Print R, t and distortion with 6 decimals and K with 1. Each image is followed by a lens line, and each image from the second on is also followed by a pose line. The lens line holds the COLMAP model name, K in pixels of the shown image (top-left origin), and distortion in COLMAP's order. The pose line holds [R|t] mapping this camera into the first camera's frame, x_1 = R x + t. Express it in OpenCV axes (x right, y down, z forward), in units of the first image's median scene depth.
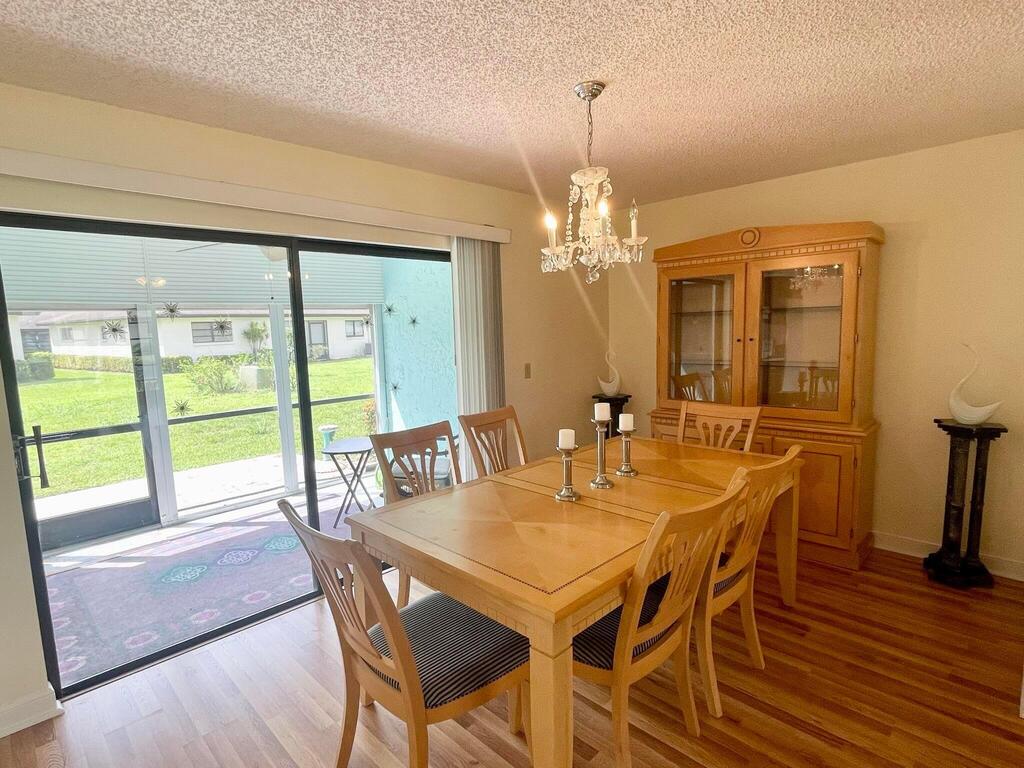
lens RADIAL K [[534.6, 0, 502.5], [0, 534.6, 391.8], [0, 0, 1]] dist [0.000789, 0.000840]
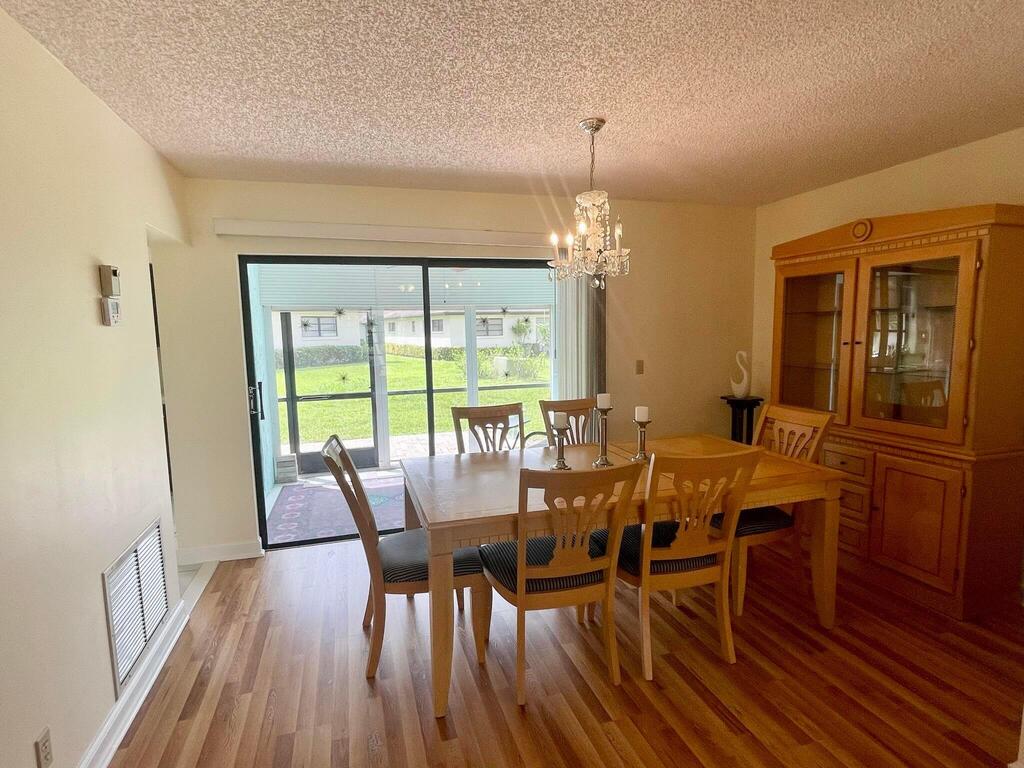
lens RADIAL K [[534.6, 0, 508.1], [0, 534.6, 388.9], [0, 0, 1]] dist [0.000789, 0.000840]
pose [[0.883142, 0.066399, -0.464384, 0.415956], [-0.066407, 0.997659, 0.016359, 0.005277], [0.464383, 0.016391, 0.885483, -0.084103]]
